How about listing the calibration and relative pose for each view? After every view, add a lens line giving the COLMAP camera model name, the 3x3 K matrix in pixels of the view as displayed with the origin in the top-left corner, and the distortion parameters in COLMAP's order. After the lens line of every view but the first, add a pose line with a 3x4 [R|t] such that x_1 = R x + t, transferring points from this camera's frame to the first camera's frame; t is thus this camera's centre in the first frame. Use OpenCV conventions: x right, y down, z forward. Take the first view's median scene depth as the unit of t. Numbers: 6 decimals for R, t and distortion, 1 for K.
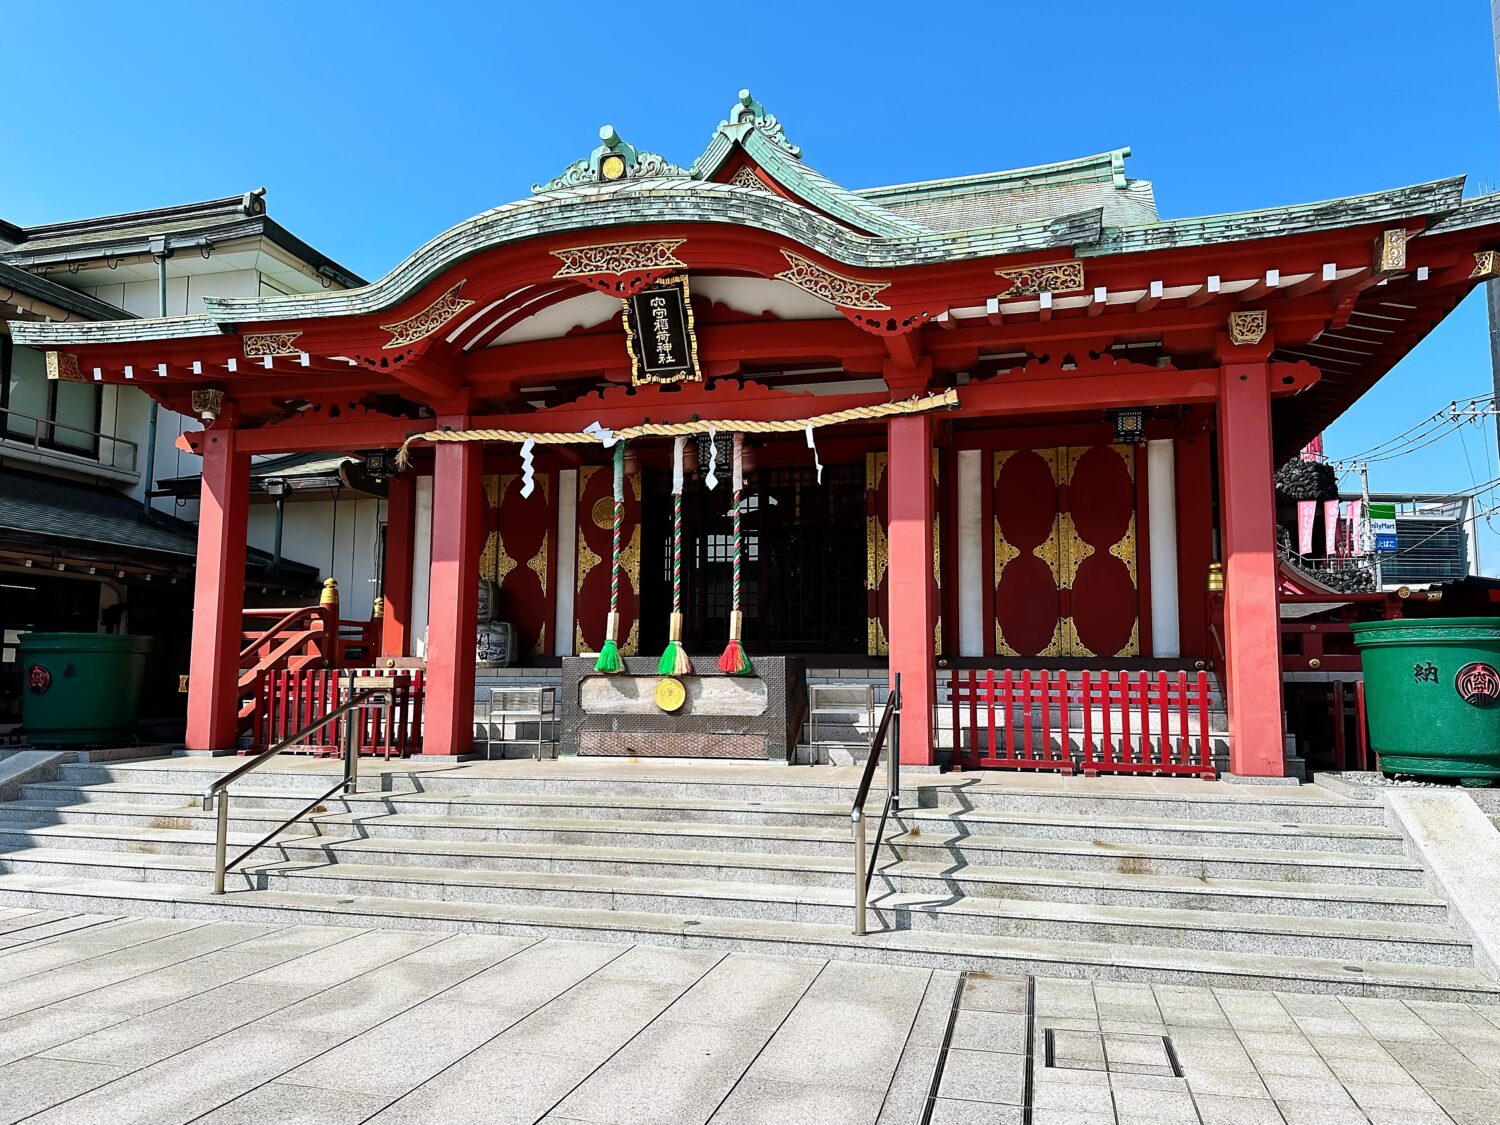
lens RADIAL K [[1075.3, 0, 751.5], [0, 1075.3, 575.4], [0, 0, 1]] dist [0.057346, -0.038795]
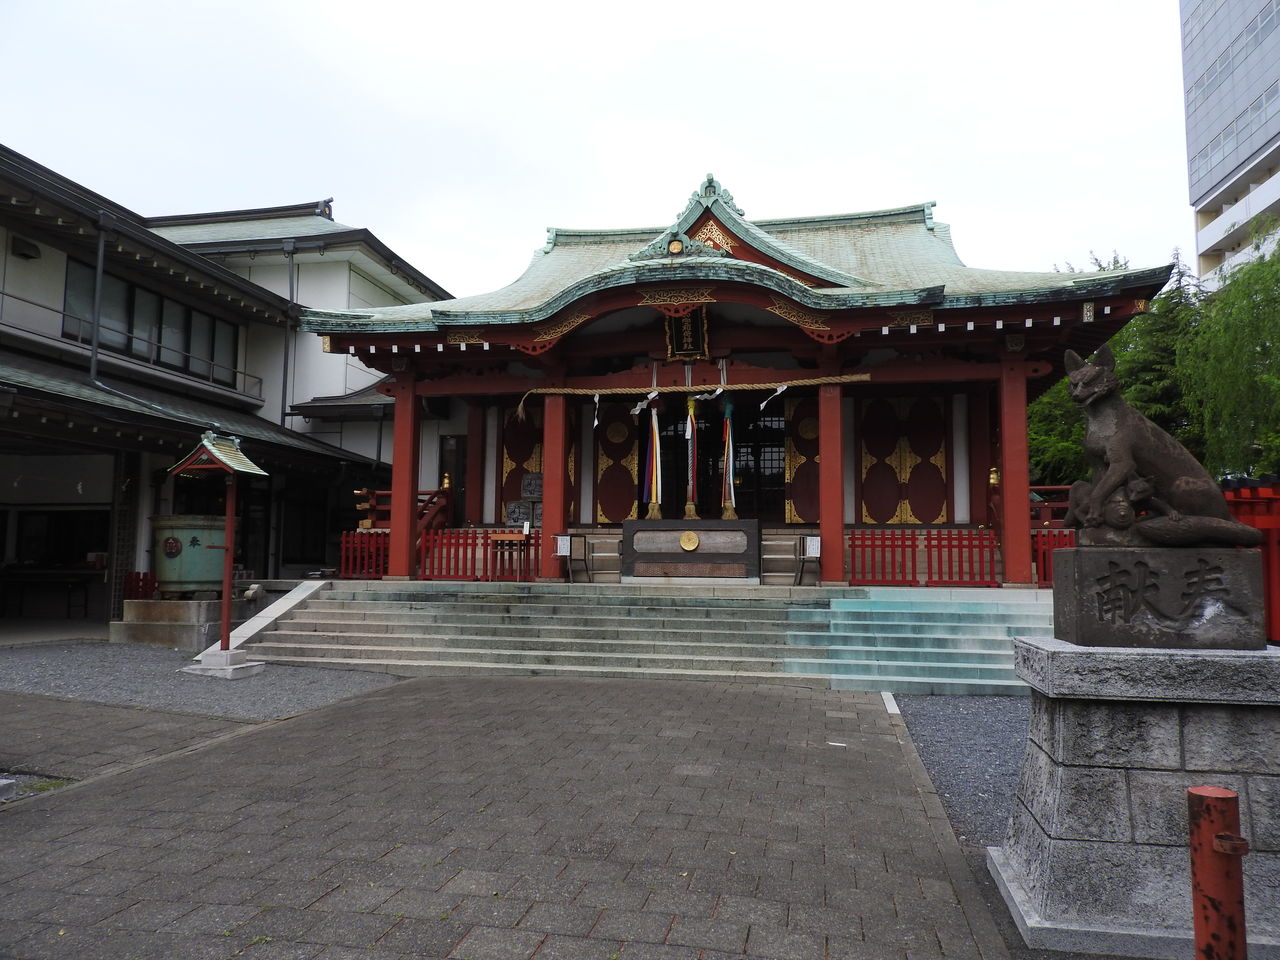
lens RADIAL K [[917.6, 0, 648.4], [0, 917.6, 472.3], [0, 0, 1]] dist [0.057346, -0.038795]
pose [[0.997496, 0.009451, 0.070091, -0.245534], [-0.009132, 0.999946, -0.004868, 0.008409], [-0.070133, 0.004216, 0.997529, -0.472105]]
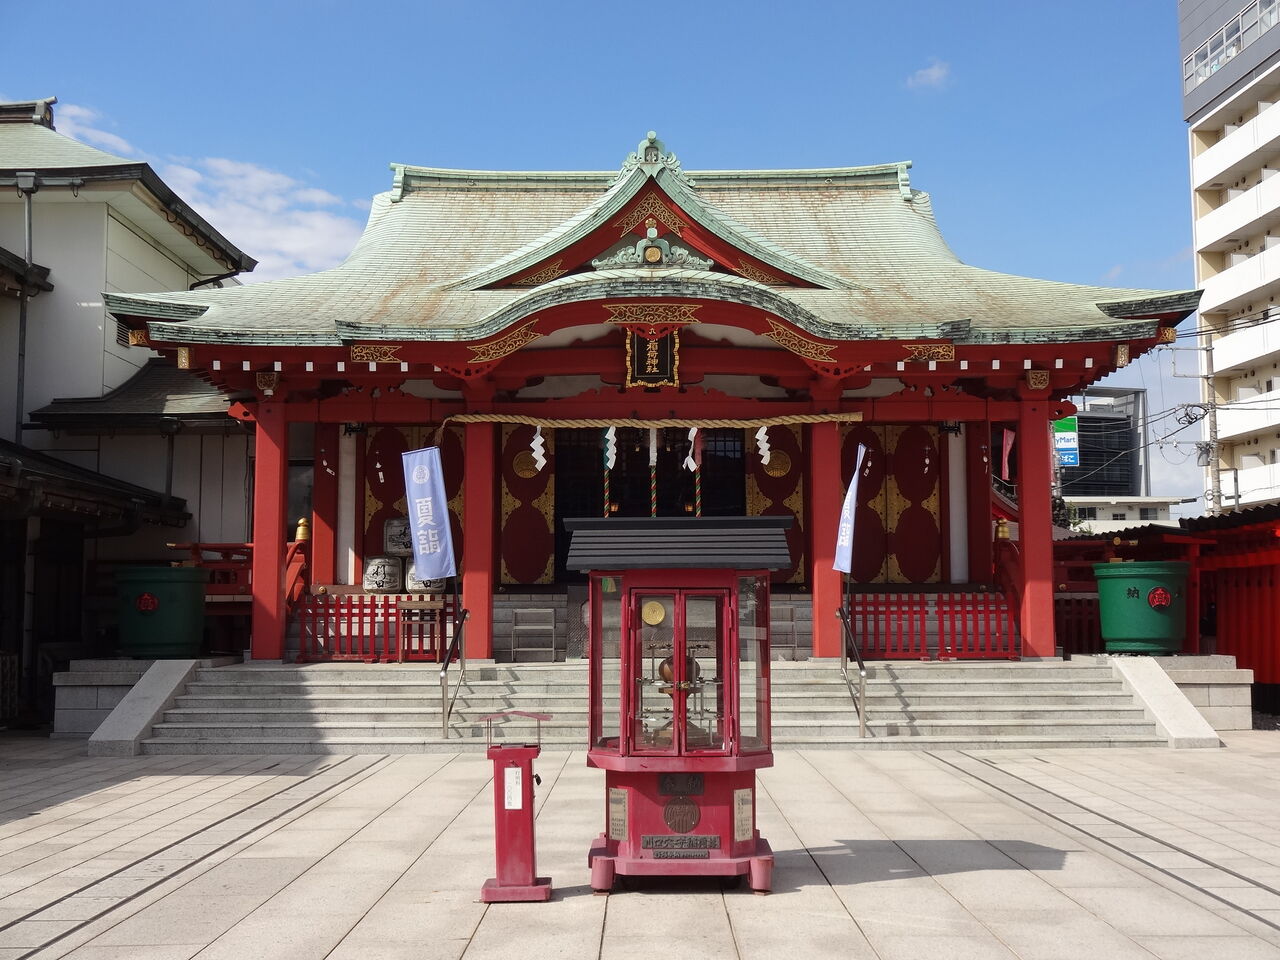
lens RADIAL K [[1465.1, 0, 646.9], [0, 1465.1, 475.3], [0, 0, 1]] dist [0.027573, 0.000000]
pose [[0.966725, 0.015031, 0.255378, -0.566844], [-0.016336, 0.999862, 0.002988, -0.071384], [-0.255298, -0.007060, 0.966837, -0.823627]]
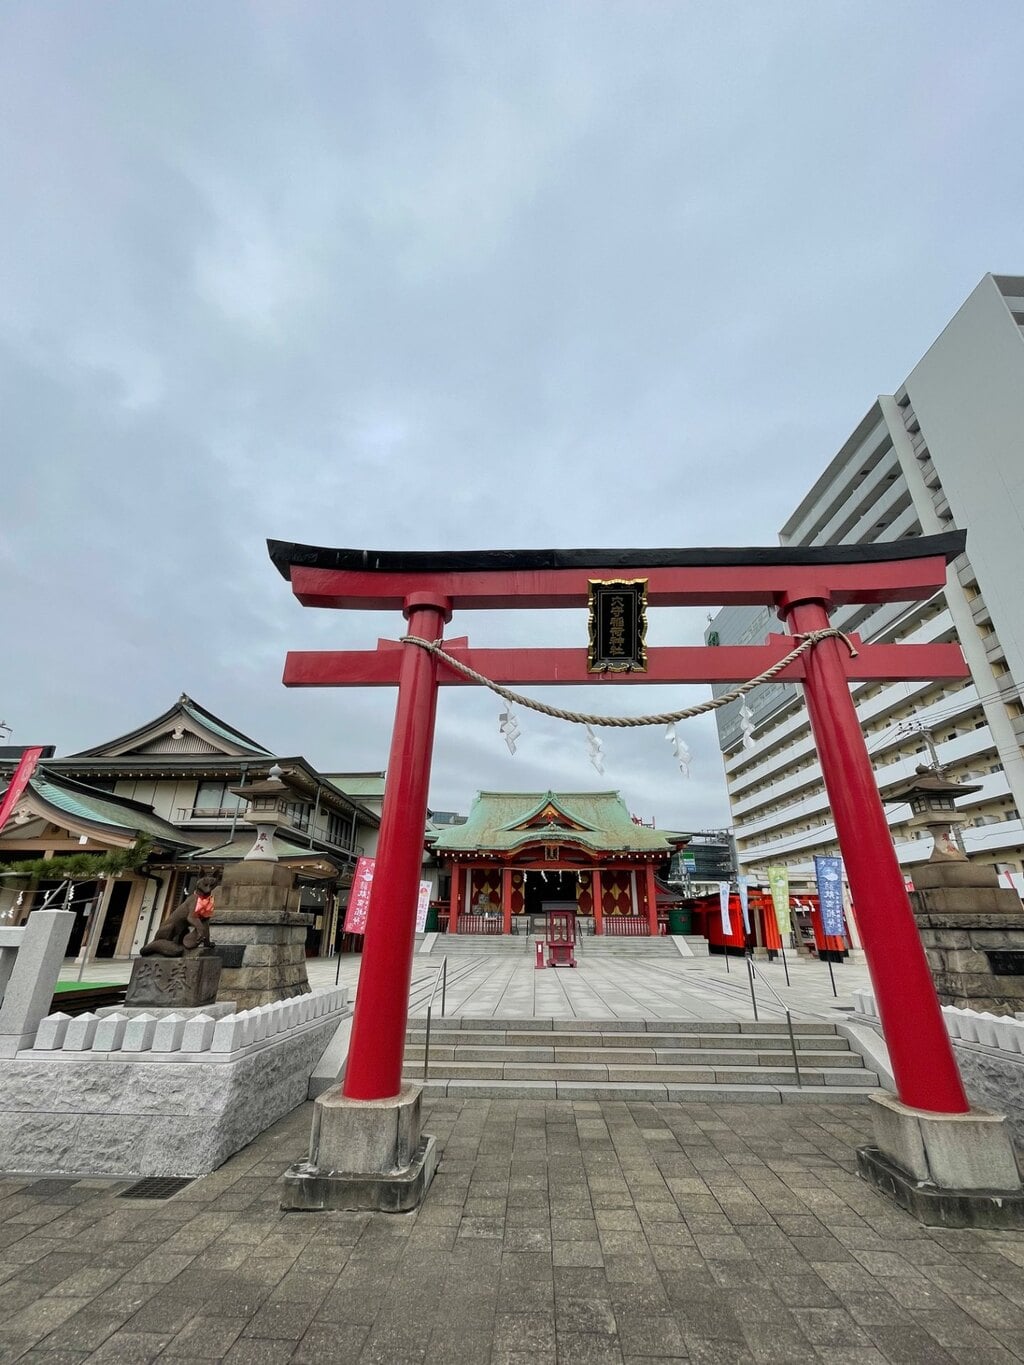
lens RADIAL K [[573.9, 0, 510.7], [0, 573.9, 683.1], [0, 0, 1]] dist [-0.002938, -0.000602]
pose [[0.976546, 0.088979, 0.196061, -0.939224], [-0.026062, 0.952766, -0.302585, -0.150129], [-0.213724, 0.290378, 0.932739, -1.949995]]
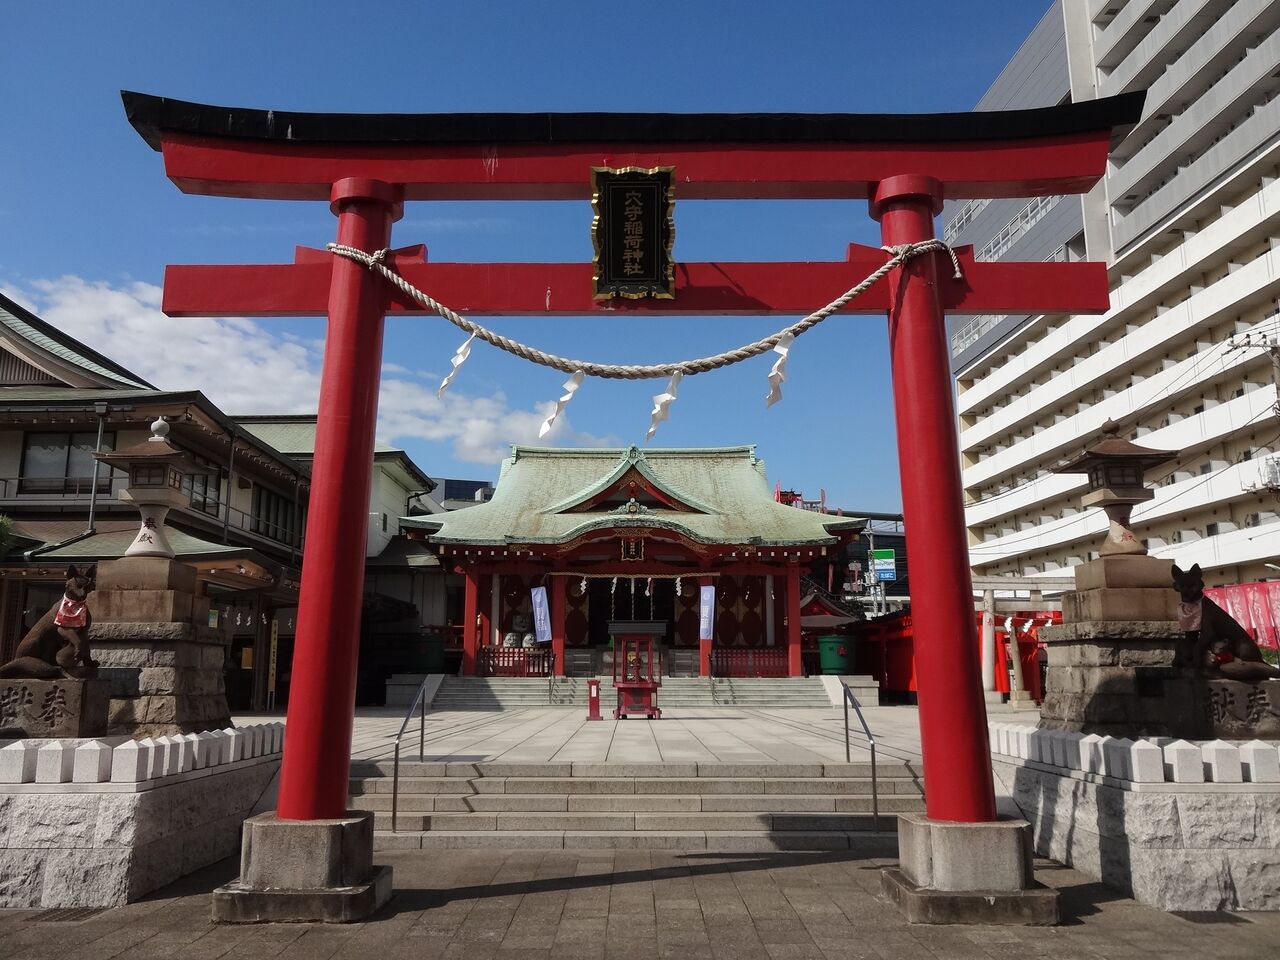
lens RADIAL K [[1056.5, 0, 620.9], [0, 1056.5, 465.1], [0, 0, 1]] dist [-0.010700, -0.007324]
pose [[0.969240, 0.046184, 0.241744, -0.911471], [-0.022109, 0.994603, -0.101372, -0.141944], [-0.245121, 0.092909, 0.965030, -2.146942]]
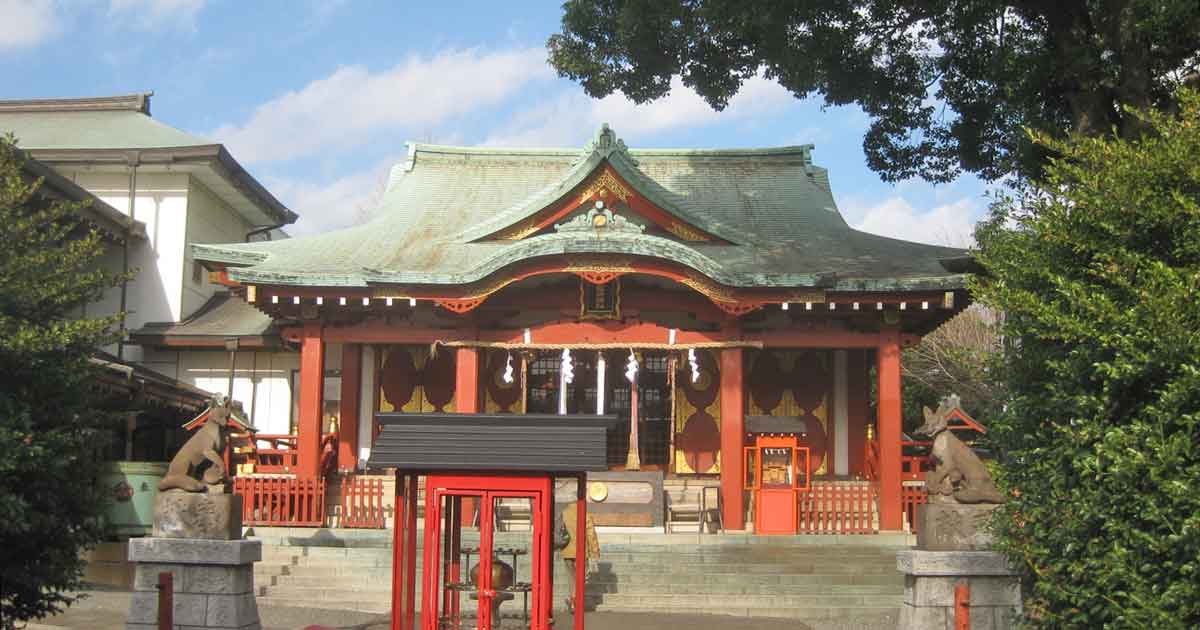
lens RADIAL K [[1322.2, 0, 605.2], [0, 1322.2, 315.3], [0, 0, 1]] dist [-0.101022, 0.000000]
pose [[0.970208, 0.042408, 0.238534, -0.605900], [-0.029274, 0.997867, -0.058340, -0.055949], [-0.240499, 0.049620, 0.969380, -1.175428]]
